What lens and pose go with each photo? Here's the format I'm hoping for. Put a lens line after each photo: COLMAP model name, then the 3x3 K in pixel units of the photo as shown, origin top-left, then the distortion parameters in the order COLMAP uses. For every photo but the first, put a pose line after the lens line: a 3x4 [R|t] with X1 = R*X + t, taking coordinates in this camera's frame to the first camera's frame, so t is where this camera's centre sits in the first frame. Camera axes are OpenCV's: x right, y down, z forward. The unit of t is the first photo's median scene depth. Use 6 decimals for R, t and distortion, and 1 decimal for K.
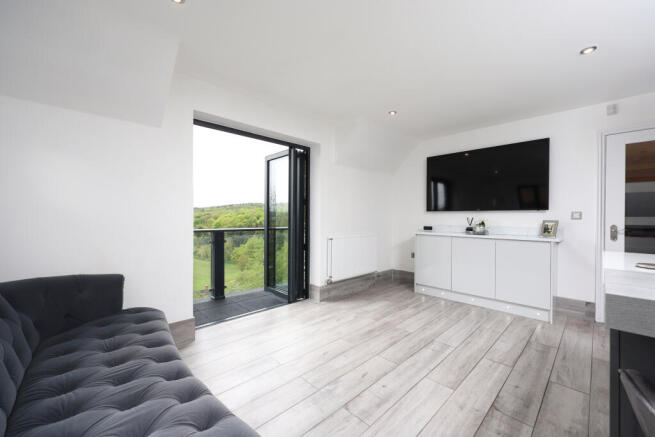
lens RADIAL K [[266.3, 0, 327.5], [0, 266.3, 218.5], [0, 0, 1]] dist [0.000351, -0.000029]
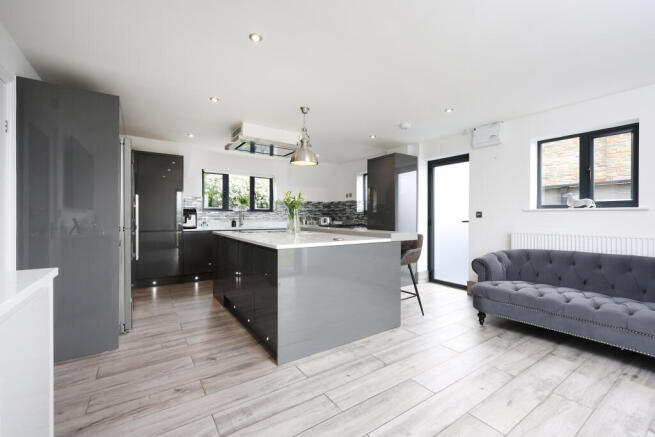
lens RADIAL K [[266.3, 0, 327.5], [0, 266.3, 218.5], [0, 0, 1]] dist [0.000351, -0.000029]
pose [[-0.981093, -0.002574, 0.193519, 0.577789], [-0.001431, 0.999981, 0.006047, -0.011495], [-0.193531, 0.005656, -0.981078, 2.047614]]
